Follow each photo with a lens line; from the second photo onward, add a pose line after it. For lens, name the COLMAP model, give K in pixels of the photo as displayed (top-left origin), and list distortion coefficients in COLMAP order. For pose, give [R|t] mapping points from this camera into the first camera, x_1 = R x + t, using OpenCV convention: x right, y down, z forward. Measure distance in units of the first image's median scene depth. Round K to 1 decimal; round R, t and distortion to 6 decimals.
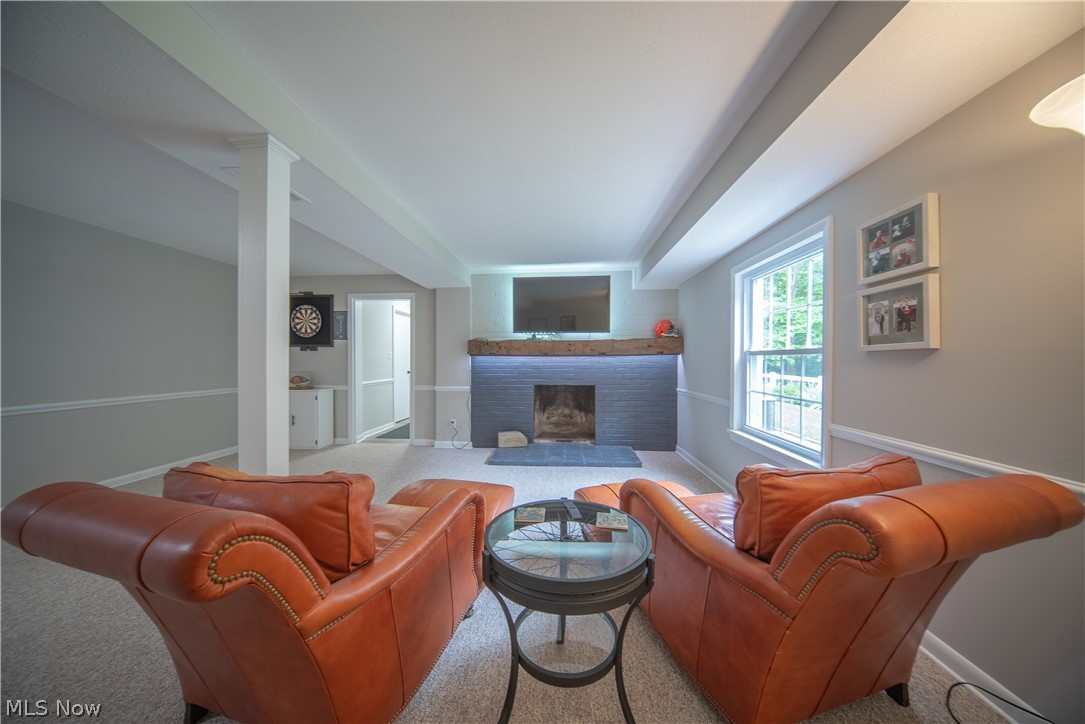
lens RADIAL K [[351.8, 0, 547.7], [0, 351.8, 358.1], [0, 0, 1]] dist [-0.015105, 0.000959]
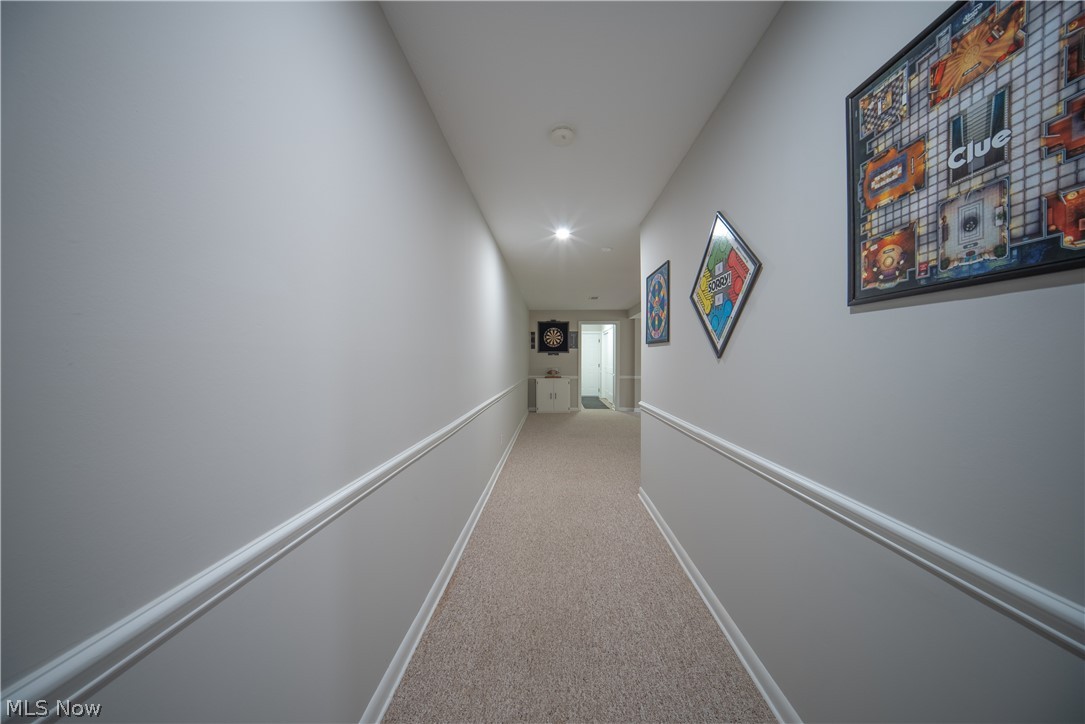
lens RADIAL K [[351.8, 0, 534.5], [0, 351.8, 364.2], [0, 0, 1]] dist [-0.015105, 0.000959]
pose [[0.999945, 0.000456, 0.010513, -0.836405], [-0.000587, 0.999923, 0.012432, 0.001515], [-0.010507, -0.012437, 0.999867, -0.715444]]
